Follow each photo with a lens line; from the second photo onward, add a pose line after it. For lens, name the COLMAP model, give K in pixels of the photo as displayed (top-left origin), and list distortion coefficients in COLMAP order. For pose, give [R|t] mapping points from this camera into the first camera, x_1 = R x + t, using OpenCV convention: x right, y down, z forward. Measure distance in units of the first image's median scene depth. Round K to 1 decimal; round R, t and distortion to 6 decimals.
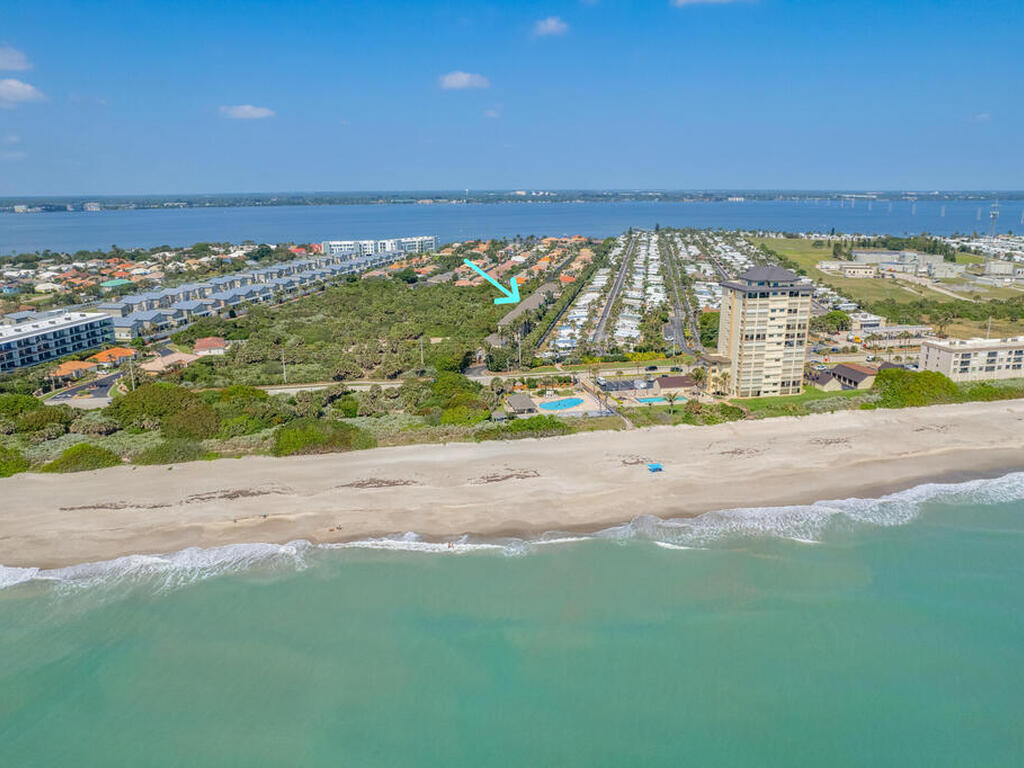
lens RADIAL K [[741.9, 0, 512.0], [0, 741.9, 384.0], [0, 0, 1]] dist [-0.062552, 0.036156]
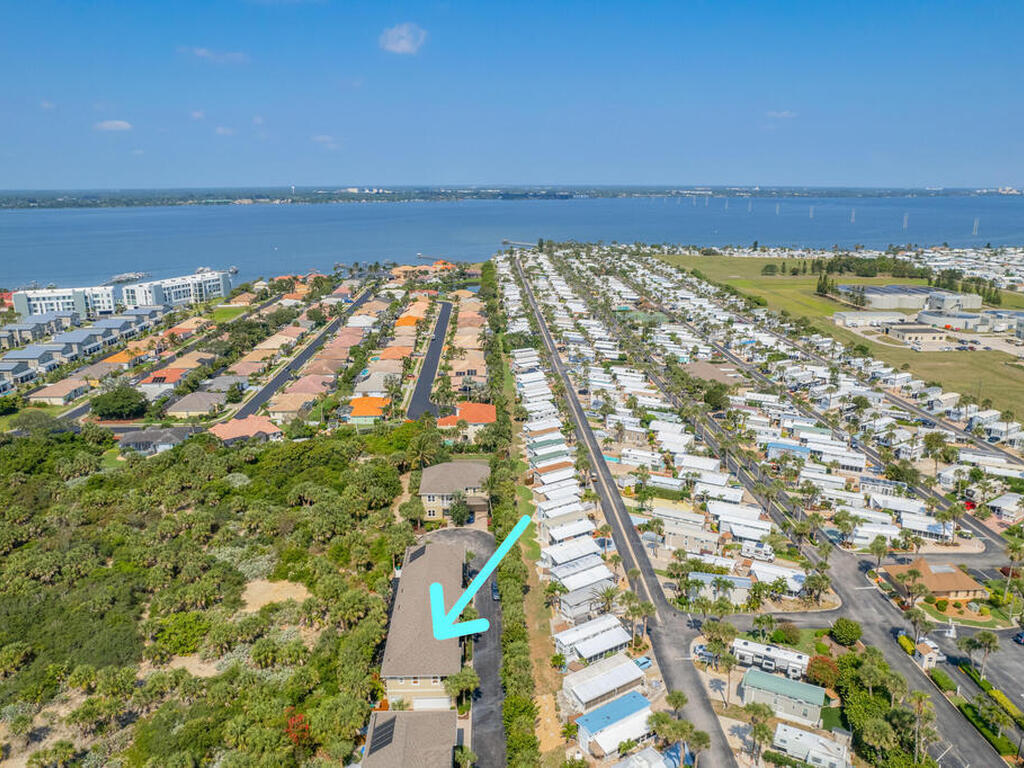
lens RADIAL K [[741.9, 0, 512.0], [0, 741.9, 384.0], [0, 0, 1]] dist [-0.062552, 0.036156]
pose [[0.976290, -0.053583, 0.209731, -0.000007], [0.052391, 0.998563, 0.011240, -0.073446], [-0.210032, 0.000014, 0.977695, 0.247422]]
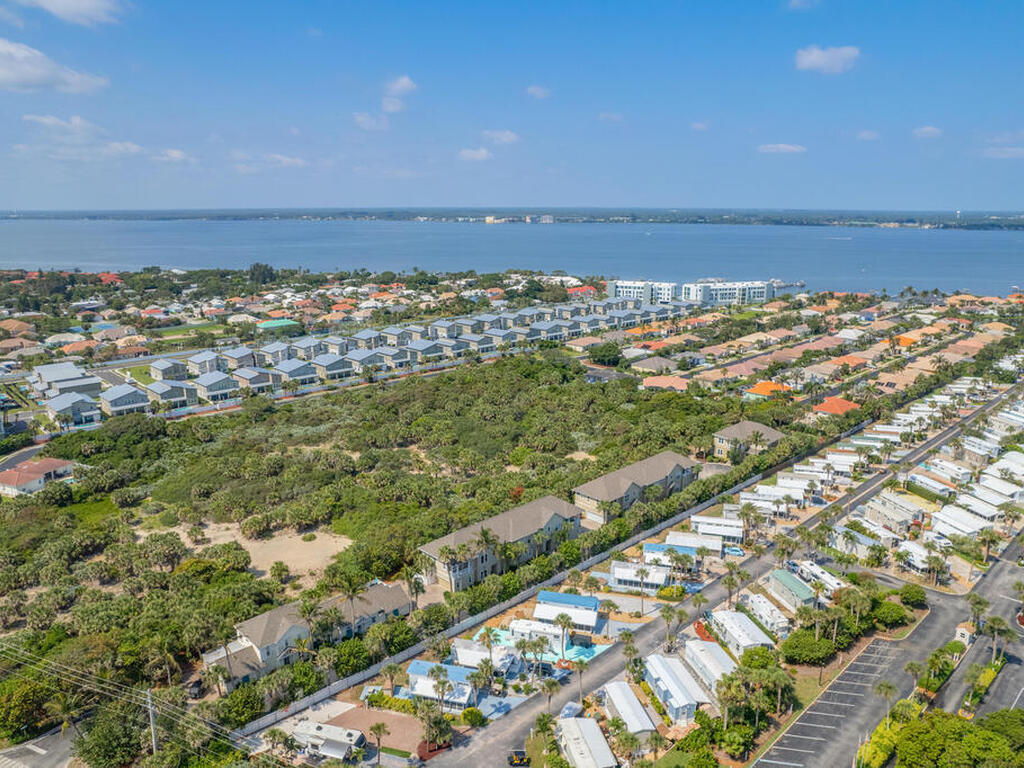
lens RADIAL K [[741.9, 0, 512.0], [0, 741.9, 384.0], [0, 0, 1]] dist [-0.062552, 0.036156]
pose [[0.817075, 0.143101, -0.558490, 0.079794], [-0.154554, 0.987617, 0.026941, -0.060748], [0.555429, 0.064304, 0.829074, 0.198877]]
